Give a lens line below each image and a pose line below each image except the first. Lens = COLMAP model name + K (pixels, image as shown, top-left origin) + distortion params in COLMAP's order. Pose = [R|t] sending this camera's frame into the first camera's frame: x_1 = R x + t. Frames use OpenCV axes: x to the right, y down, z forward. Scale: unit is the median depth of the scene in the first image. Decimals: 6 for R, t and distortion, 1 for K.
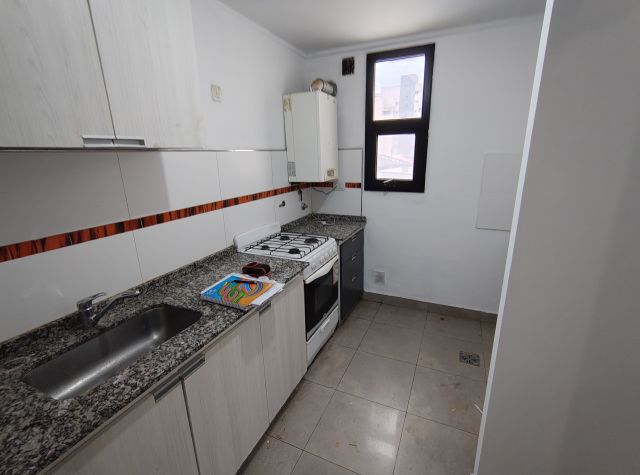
lens RADIAL K [[294.8, 0, 320.6], [0, 294.8, 239.4], [0, 0, 1]] dist [-0.003369, 0.002010]
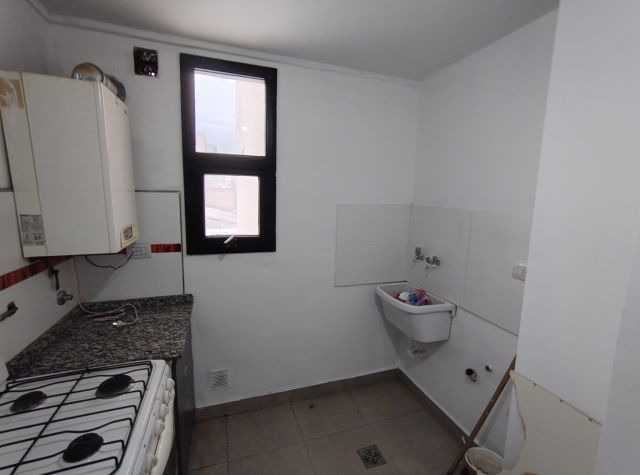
lens RADIAL K [[294.8, 0, 322.3], [0, 294.8, 234.4], [0, 0, 1]] dist [-0.003369, 0.002010]
pose [[0.719422, -0.060453, 0.691938, -0.086975], [0.158138, 0.984298, -0.078423, -0.120652], [-0.676332, 0.165841, 0.717685, 0.355247]]
